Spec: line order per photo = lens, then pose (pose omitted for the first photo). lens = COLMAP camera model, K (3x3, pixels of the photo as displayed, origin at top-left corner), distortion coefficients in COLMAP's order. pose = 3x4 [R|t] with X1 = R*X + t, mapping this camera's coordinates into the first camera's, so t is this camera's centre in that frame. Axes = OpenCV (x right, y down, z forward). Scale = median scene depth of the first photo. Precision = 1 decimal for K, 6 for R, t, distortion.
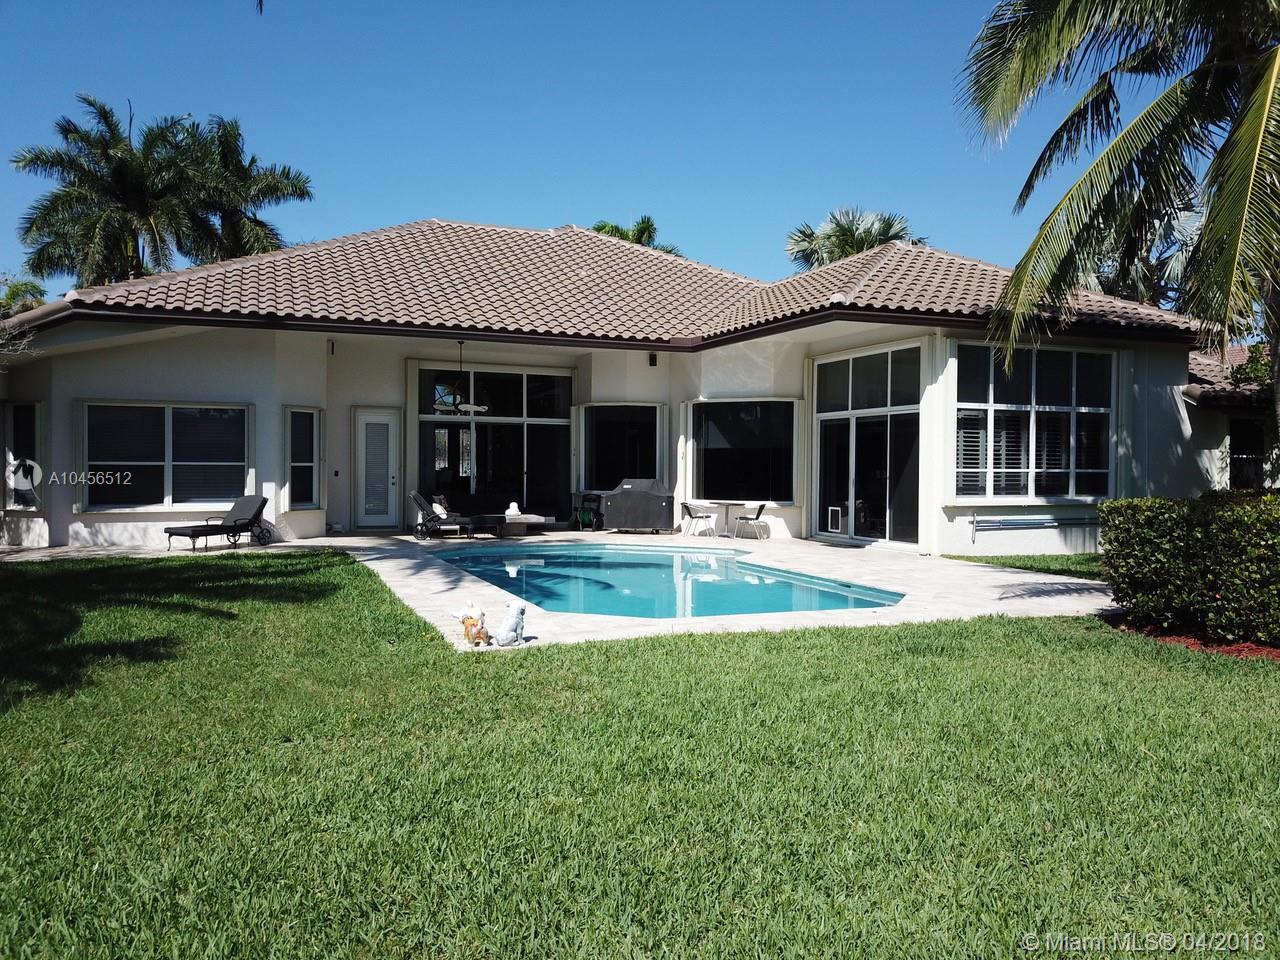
lens RADIAL K [[974.4, 0, 641.9], [0, 974.4, 477.4], [0, 0, 1]] dist [0.010720, -0.016109]
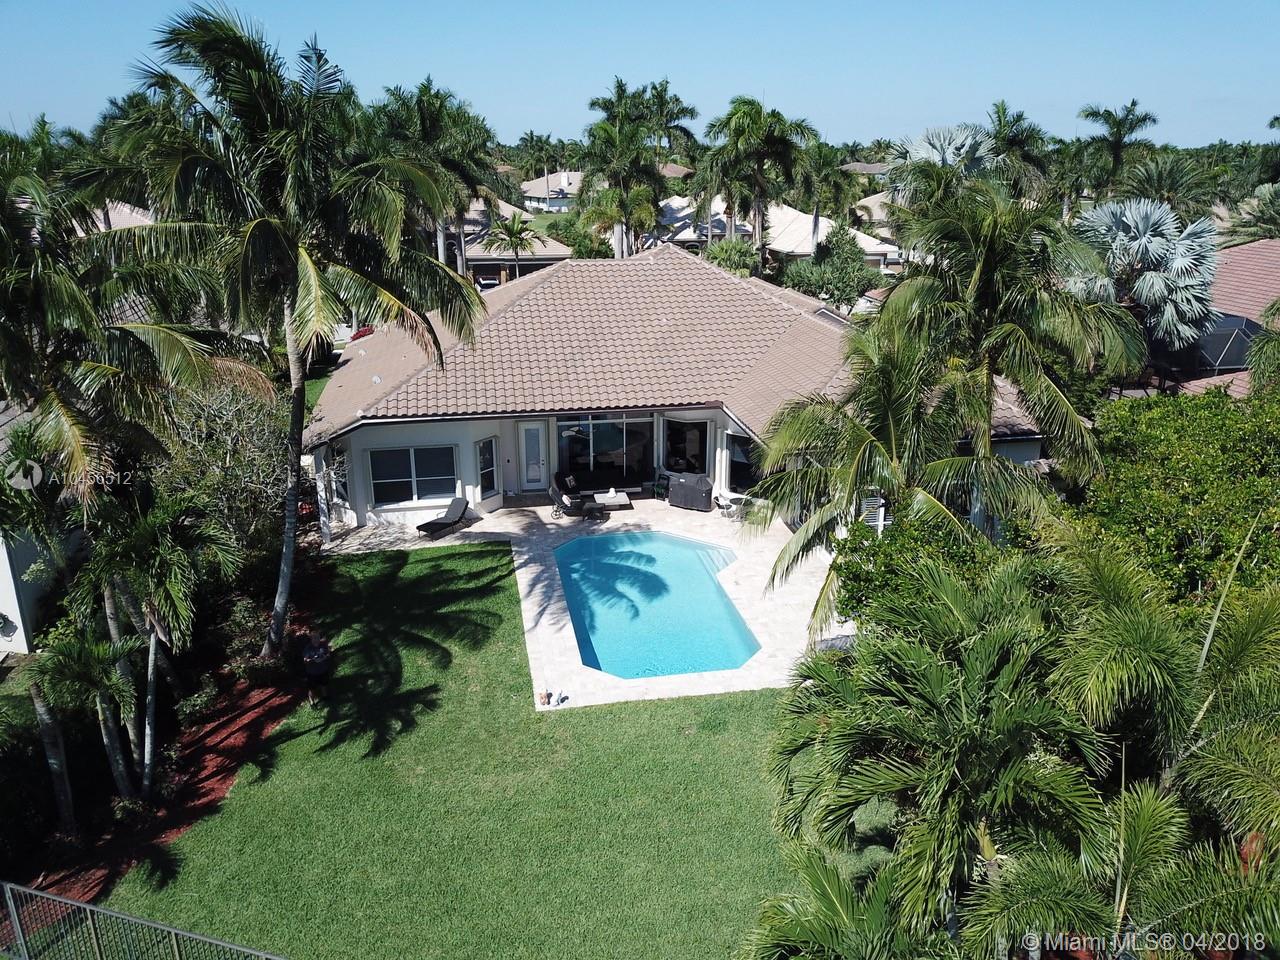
lens RADIAL K [[974.4, 0, 647.0], [0, 974.4, 485.2], [0, 0, 1]] dist [0.010720, -0.016109]
pose [[0.981377, 0.060014, -0.182477, 0.242388], [0.000393, 0.949314, 0.314328, -0.536799], [0.192092, -0.308546, 0.931612, -0.546527]]
